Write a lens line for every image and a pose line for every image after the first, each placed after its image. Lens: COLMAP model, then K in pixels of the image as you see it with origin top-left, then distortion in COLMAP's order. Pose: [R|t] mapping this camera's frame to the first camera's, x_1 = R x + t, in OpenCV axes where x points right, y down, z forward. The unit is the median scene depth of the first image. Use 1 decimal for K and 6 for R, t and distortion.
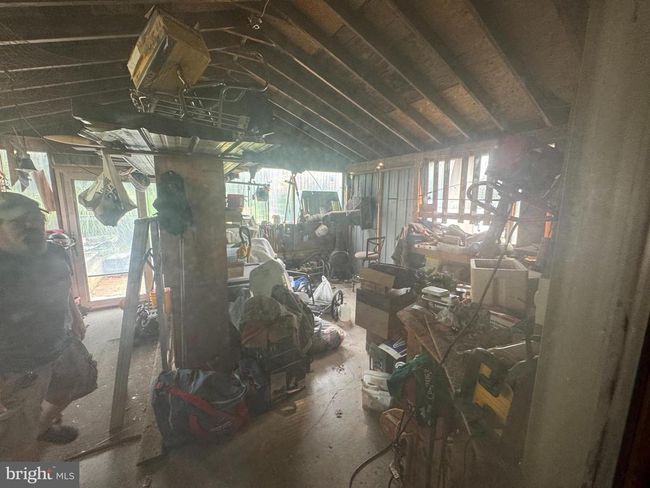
lens RADIAL K [[259.1, 0, 325.0], [0, 259.1, 244.0], [0, 0, 1]] dist [0.000991, 0.000275]
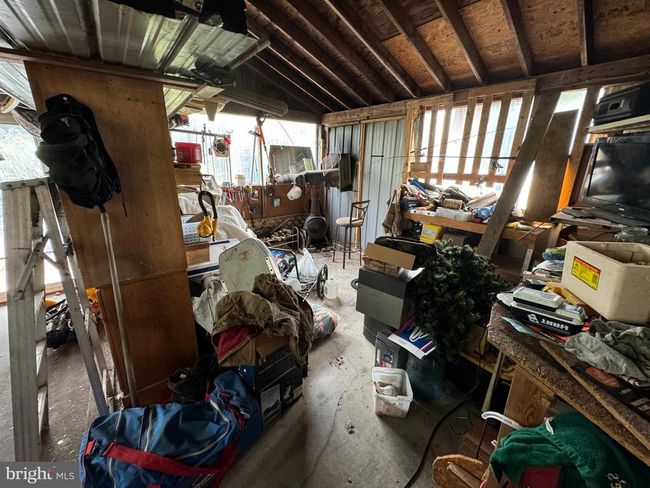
lens RADIAL K [[259.1, 0, 325.0], [0, 259.1, 244.0], [0, 0, 1]] dist [0.000991, 0.000275]
pose [[0.989238, -0.035296, 0.141992, -0.064719], [0.013888, 0.988737, 0.149020, -0.017660], [-0.145652, -0.145444, 0.978586, 0.166725]]
